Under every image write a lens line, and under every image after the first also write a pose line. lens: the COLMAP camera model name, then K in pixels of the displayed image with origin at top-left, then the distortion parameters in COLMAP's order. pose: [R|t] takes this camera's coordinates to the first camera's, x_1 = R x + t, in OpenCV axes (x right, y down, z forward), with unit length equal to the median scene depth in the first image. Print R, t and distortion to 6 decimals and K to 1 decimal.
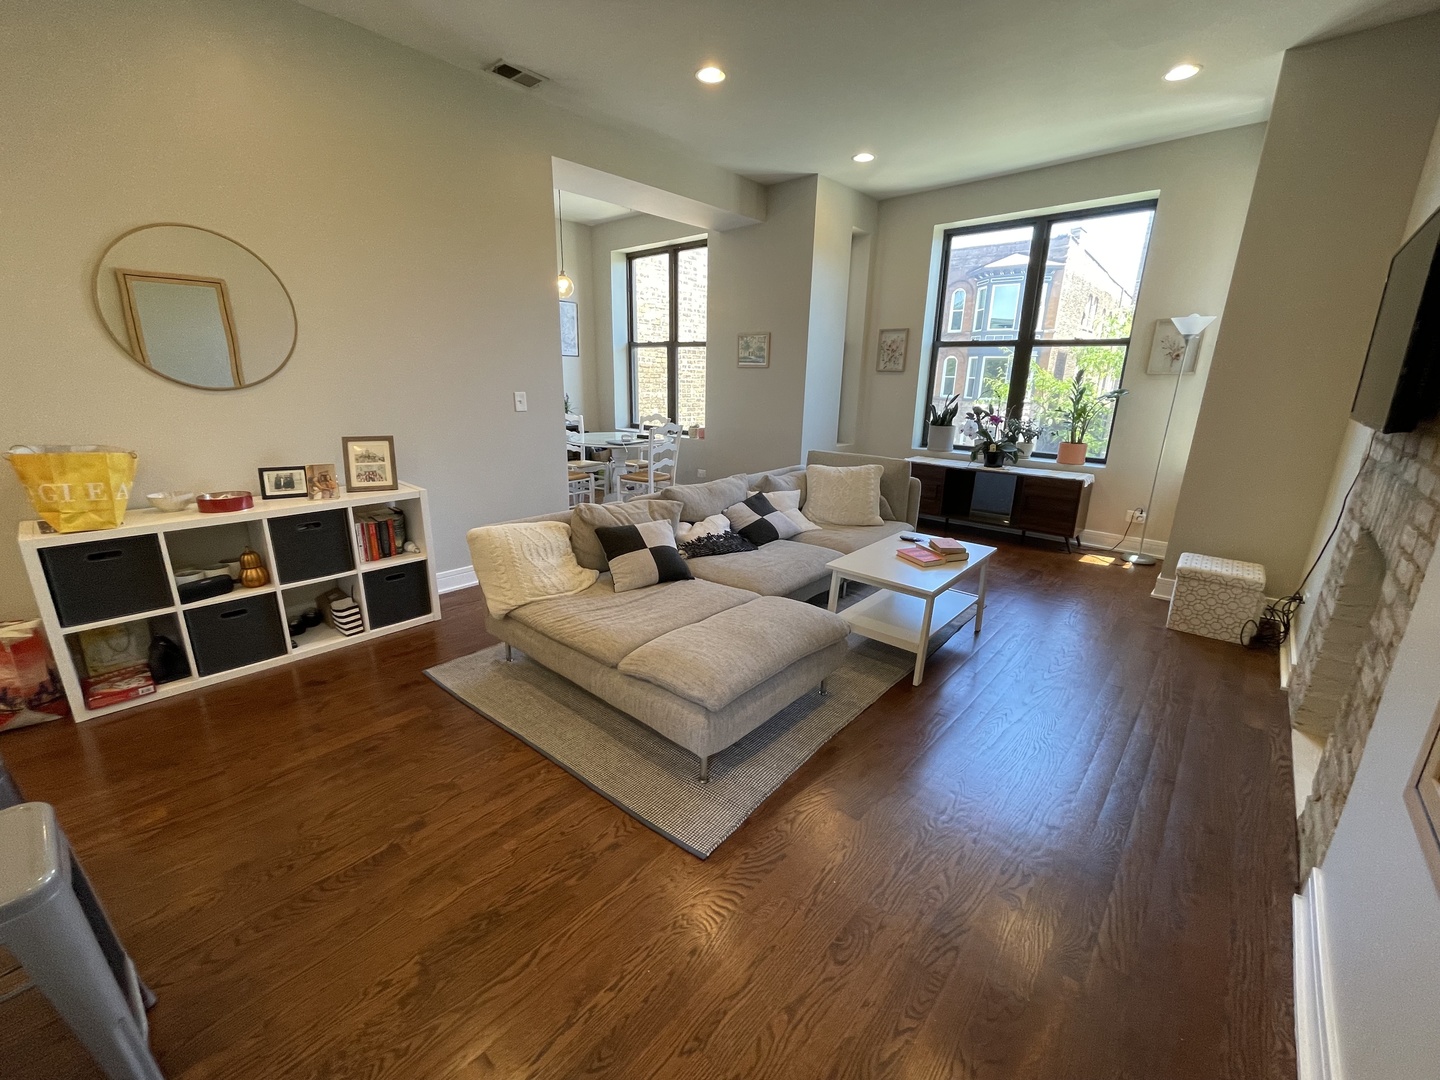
lens RADIAL K [[586.7, 0, 714.1], [0, 586.7, 540.4], [0, 0, 1]] dist [-0.003380, 0.001518]
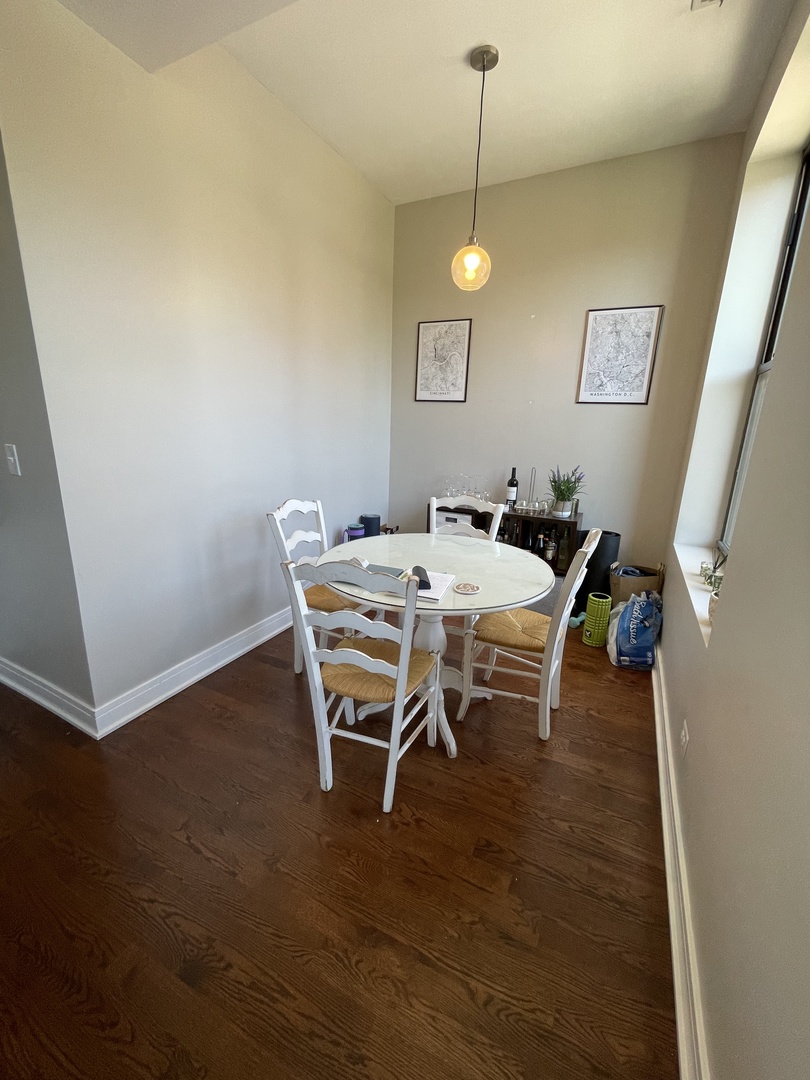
lens RADIAL K [[440.0, 0, 406.0], [0, 440.0, 538.2], [0, 0, 1]] dist [-0.003380, 0.001518]
pose [[0.272509, 0.231327, -0.933931, 0.129476], [-0.287780, 0.945829, 0.150304, -0.200677], [0.918108, 0.227807, 0.324318, 0.721874]]
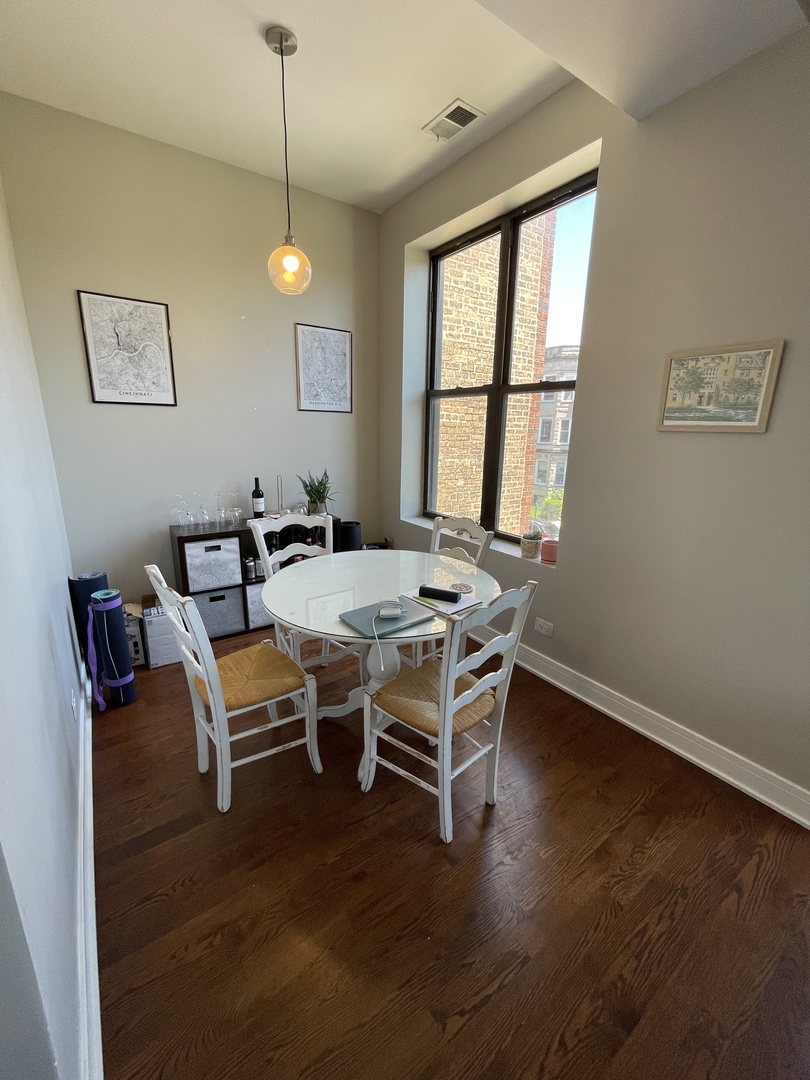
lens RADIAL K [[440.0, 0, 404.1], [0, 440.0, 537.1], [0, 0, 1]] dist [-0.003380, 0.001518]
pose [[0.977113, 0.048177, -0.207195, -0.064521], [-0.054834, 0.998144, -0.026504, -0.169732], [0.205533, 0.037259, 0.977941, 0.553922]]
